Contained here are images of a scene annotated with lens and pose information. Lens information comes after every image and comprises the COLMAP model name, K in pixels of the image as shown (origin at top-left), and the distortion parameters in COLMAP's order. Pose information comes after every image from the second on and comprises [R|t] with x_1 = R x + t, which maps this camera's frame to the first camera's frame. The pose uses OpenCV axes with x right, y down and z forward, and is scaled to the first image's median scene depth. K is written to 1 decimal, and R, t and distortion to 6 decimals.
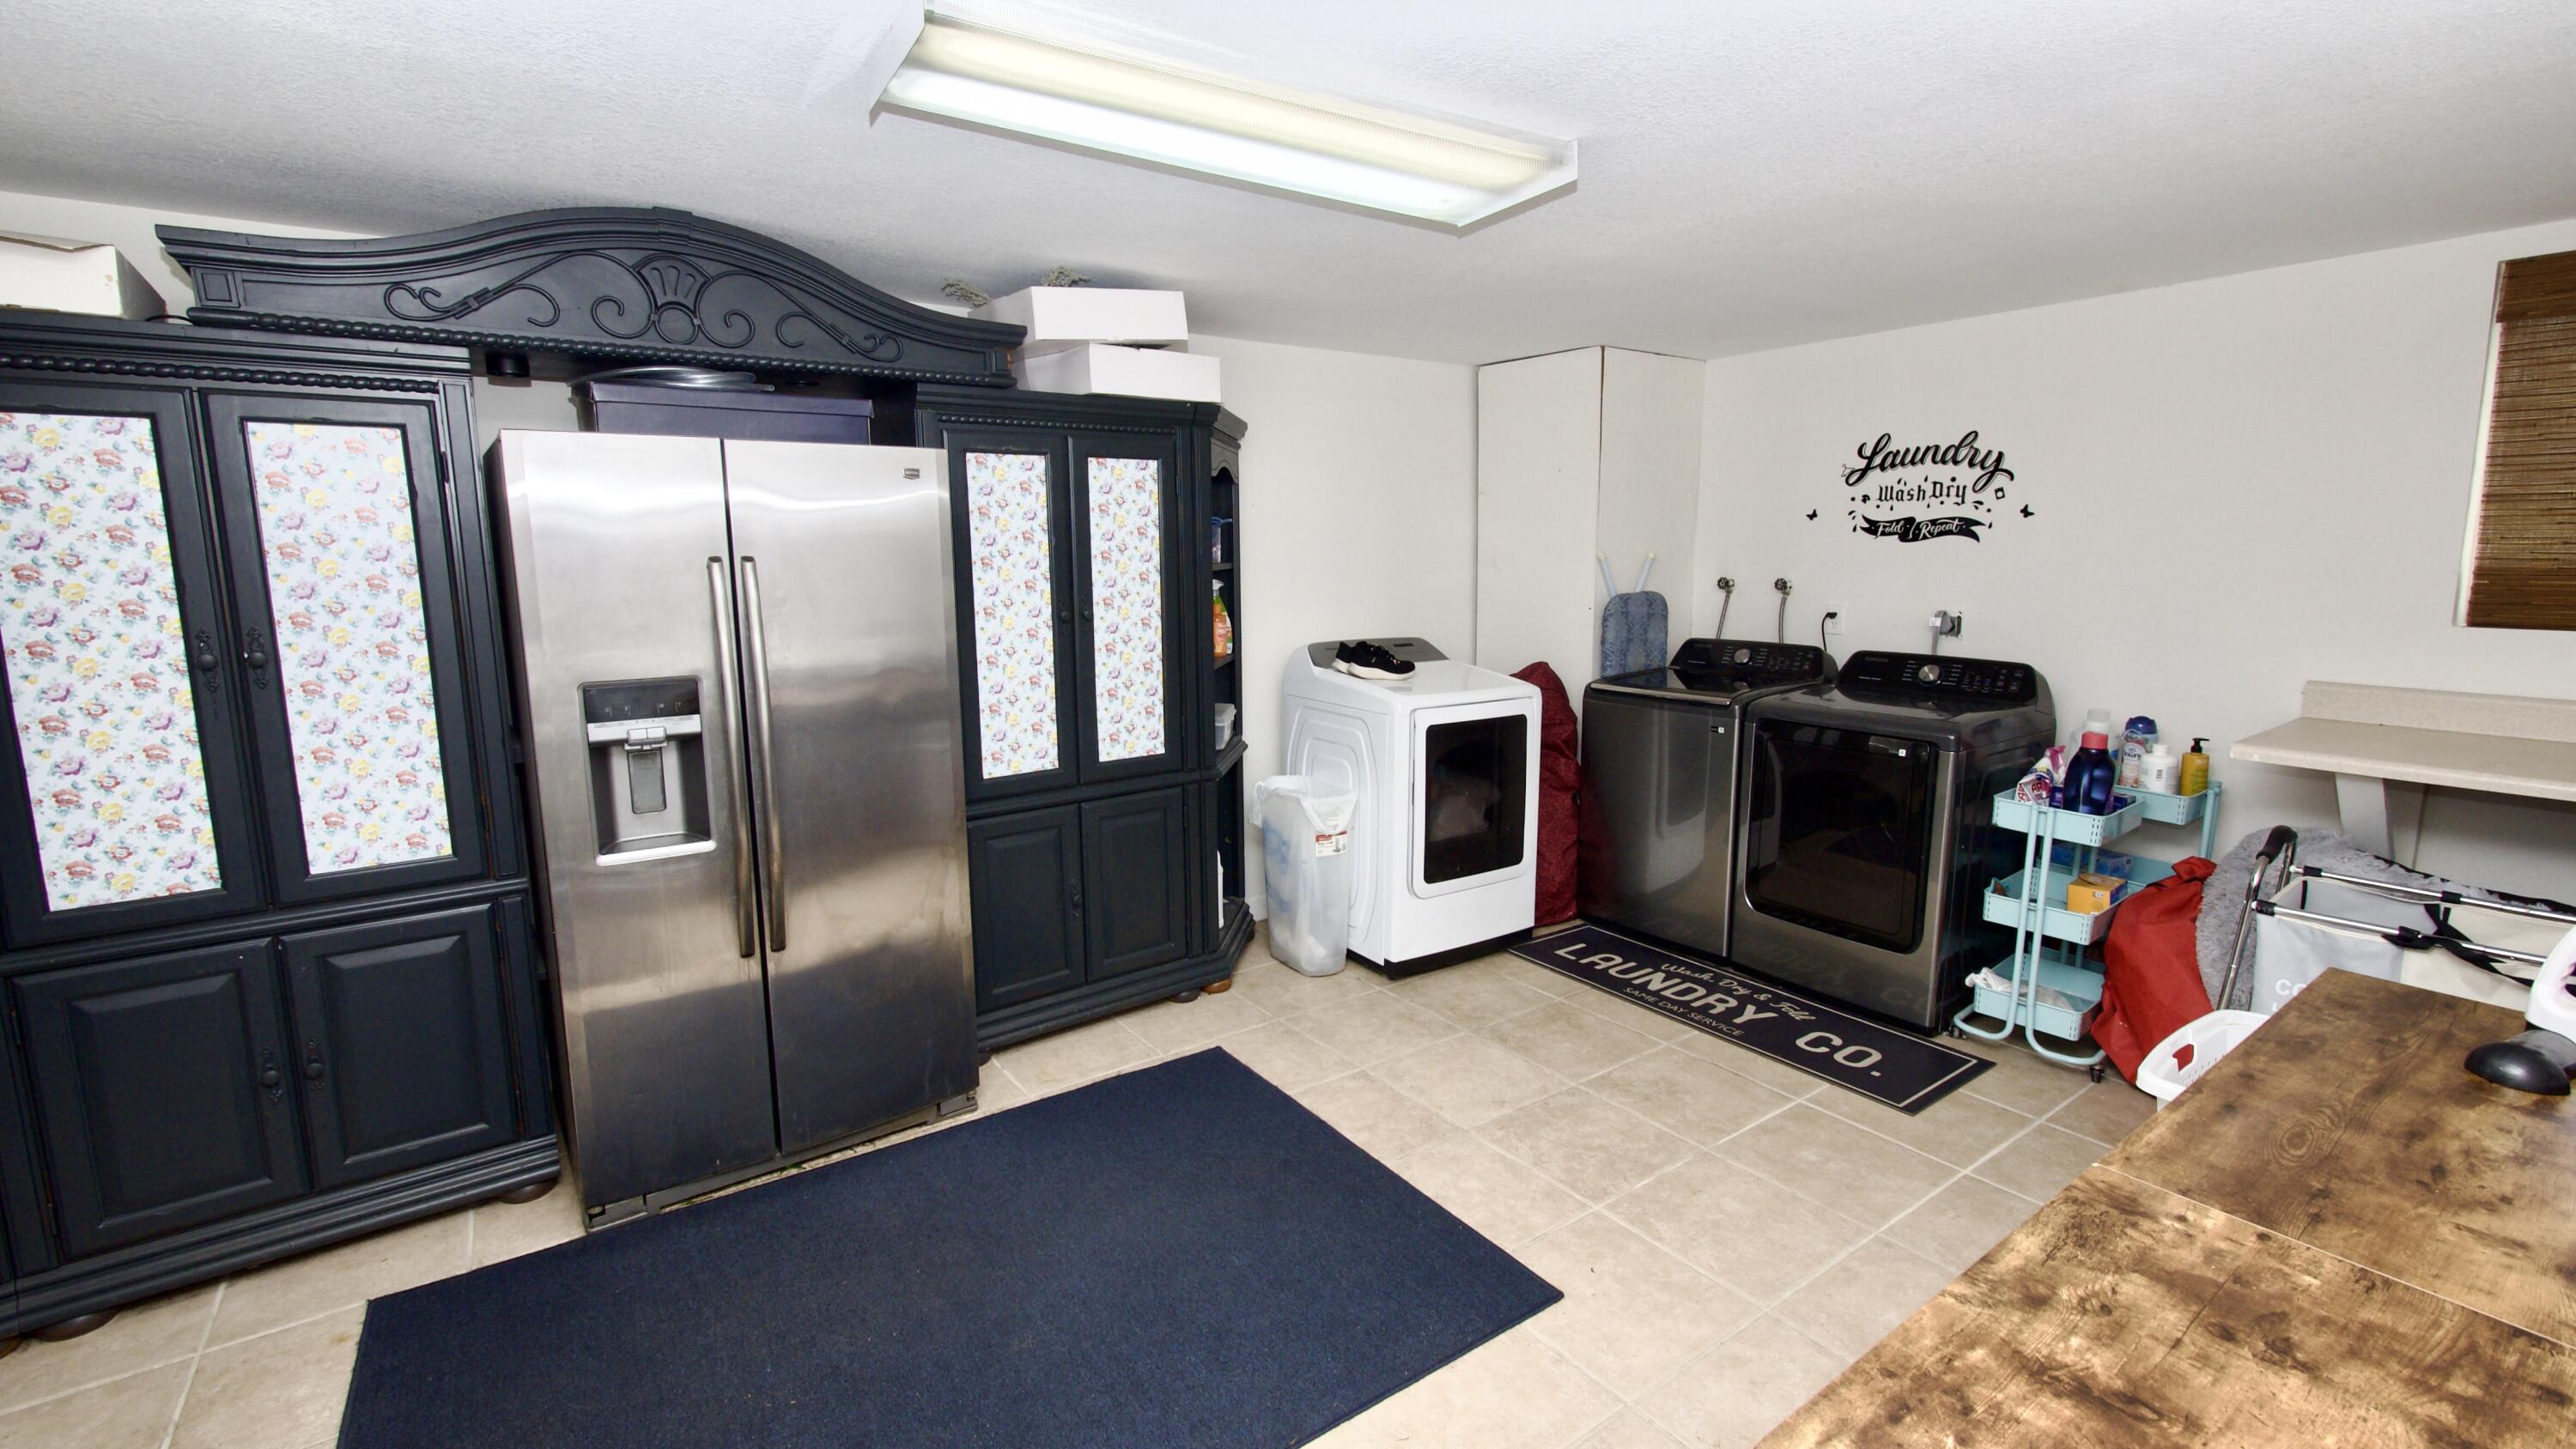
lens RADIAL K [[1112.5, 0, 1289.2], [0, 1112.5, 709.7], [0, 0, 1]] dist [-0.002629, -0.000197]
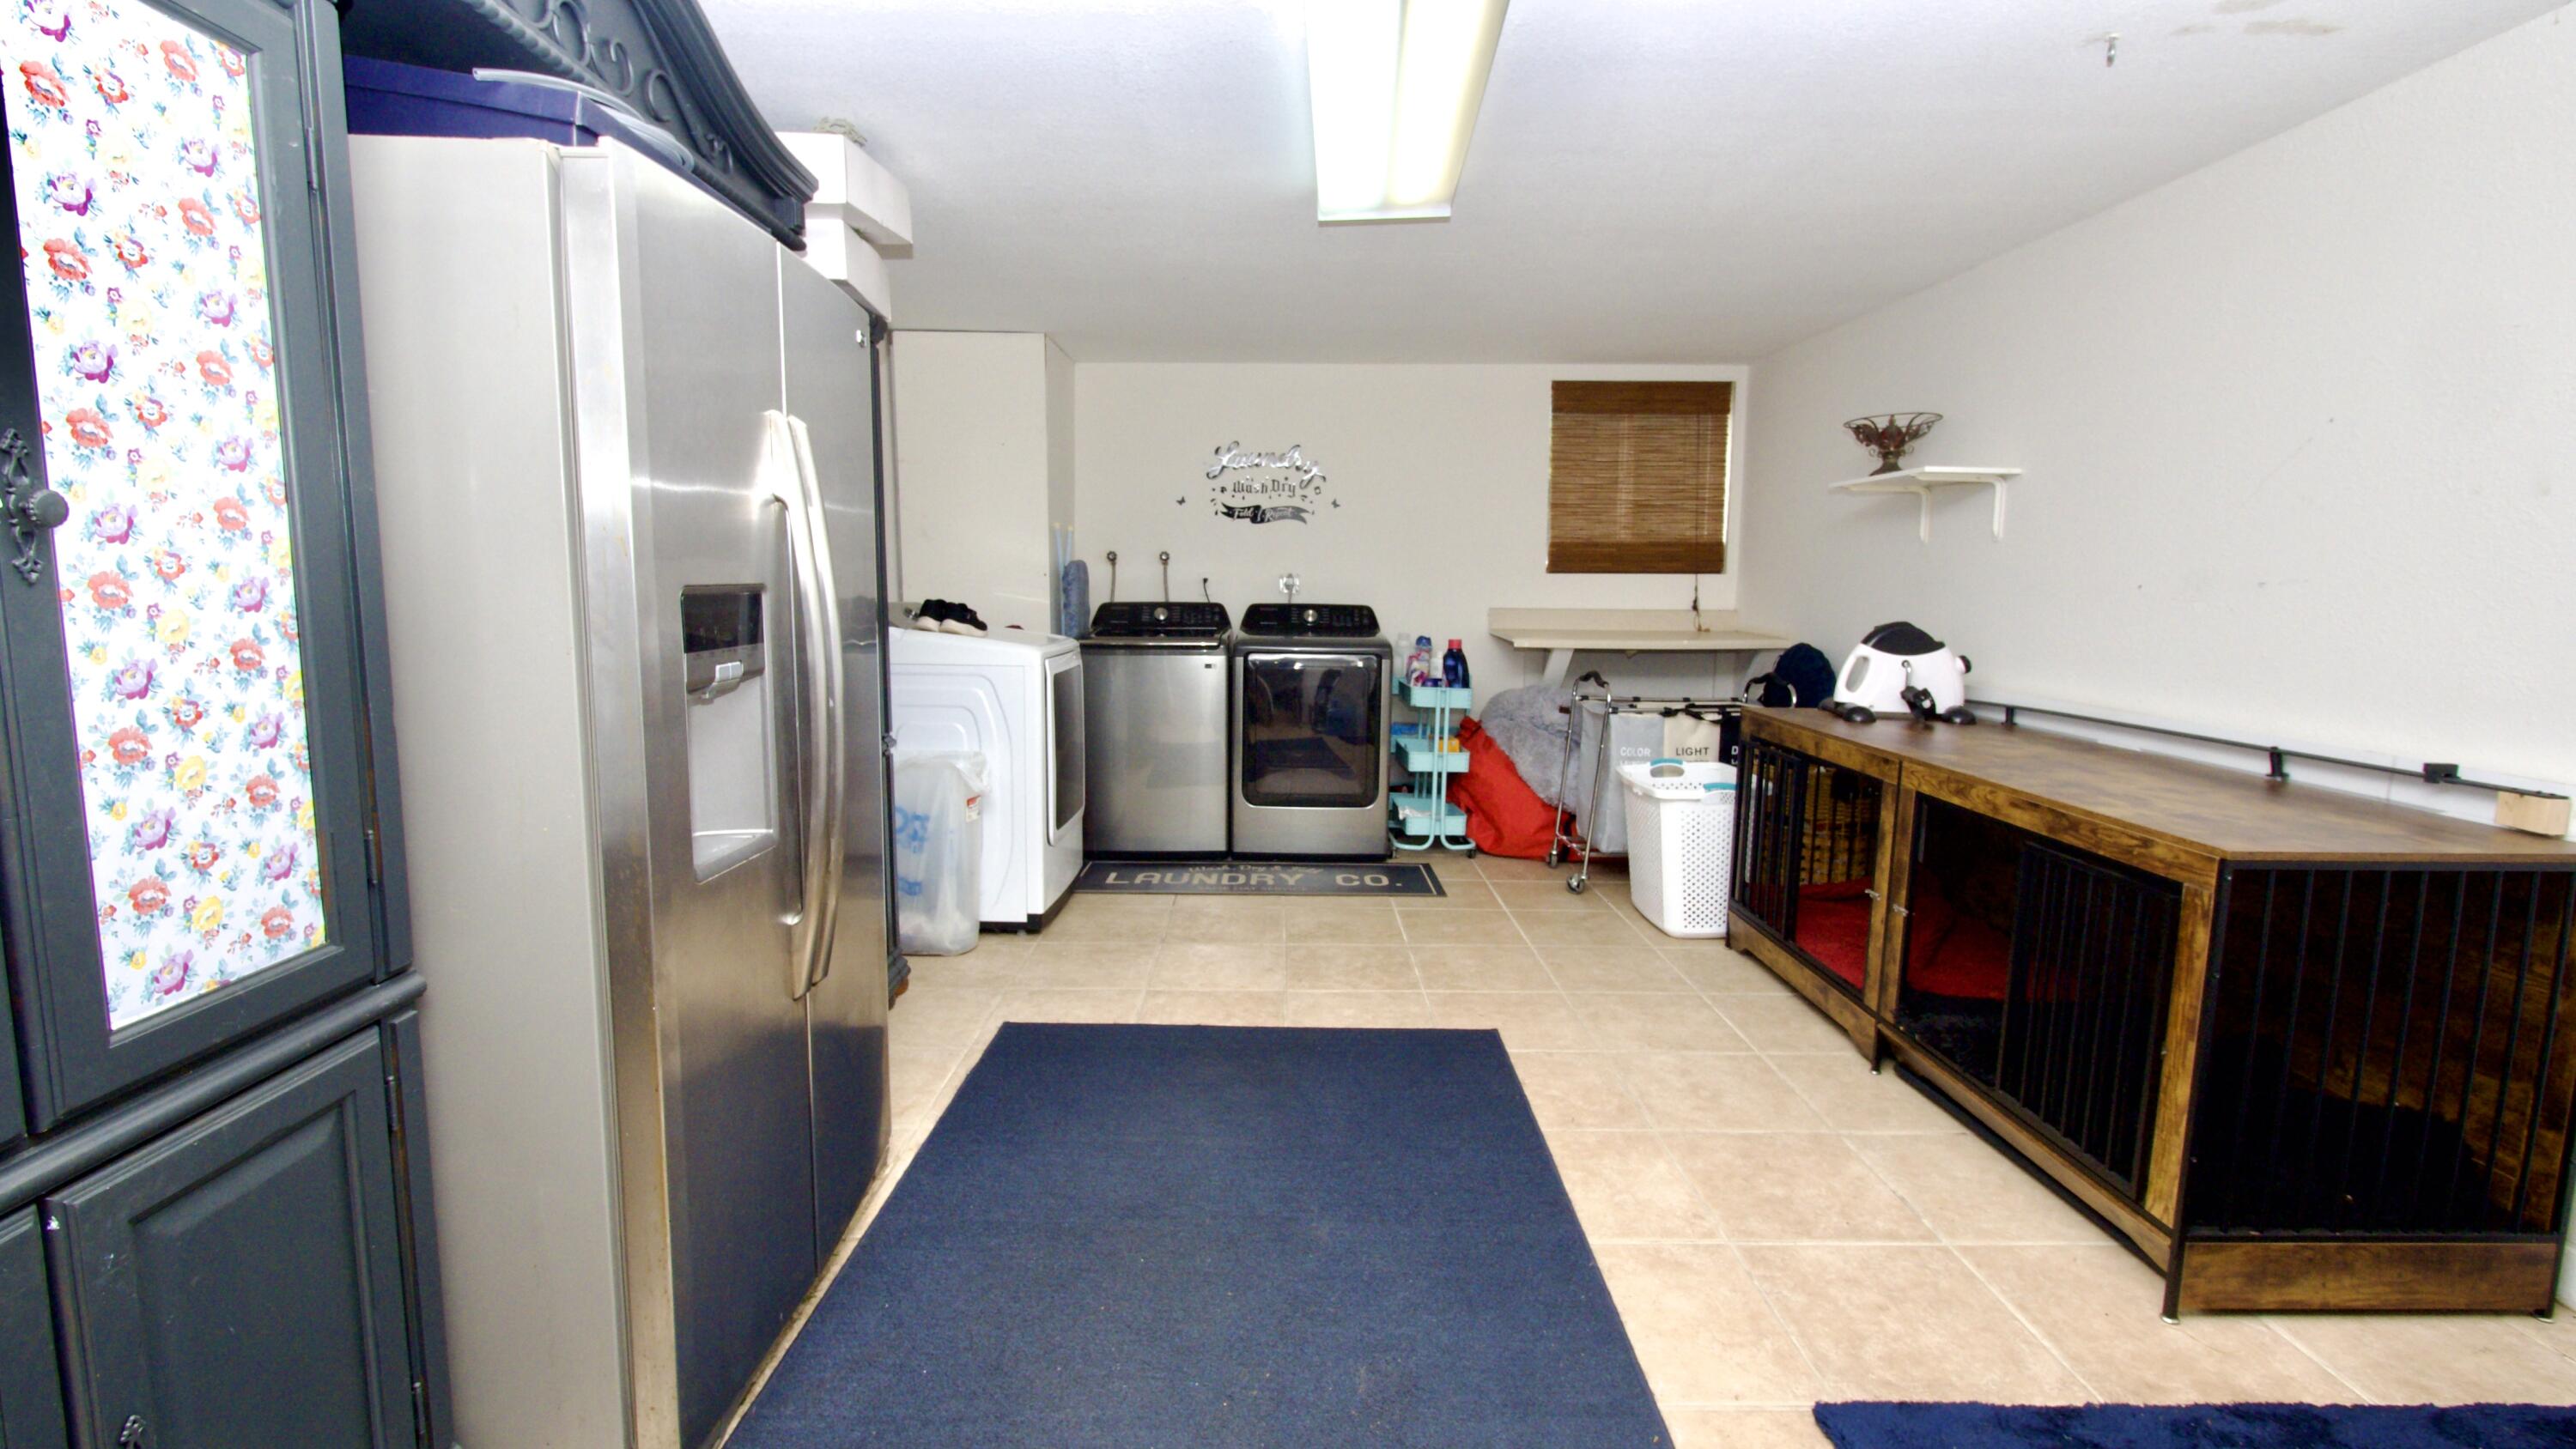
lens RADIAL K [[1112.5, 0, 1289.2], [0, 1112.5, 709.7], [0, 0, 1]] dist [-0.002629, -0.000197]
pose [[0.571634, -0.087527, 0.815827, -0.682455], [0.107365, 0.993724, 0.031385, 0.043395], [-0.813454, 0.069650, 0.577444, 0.268085]]
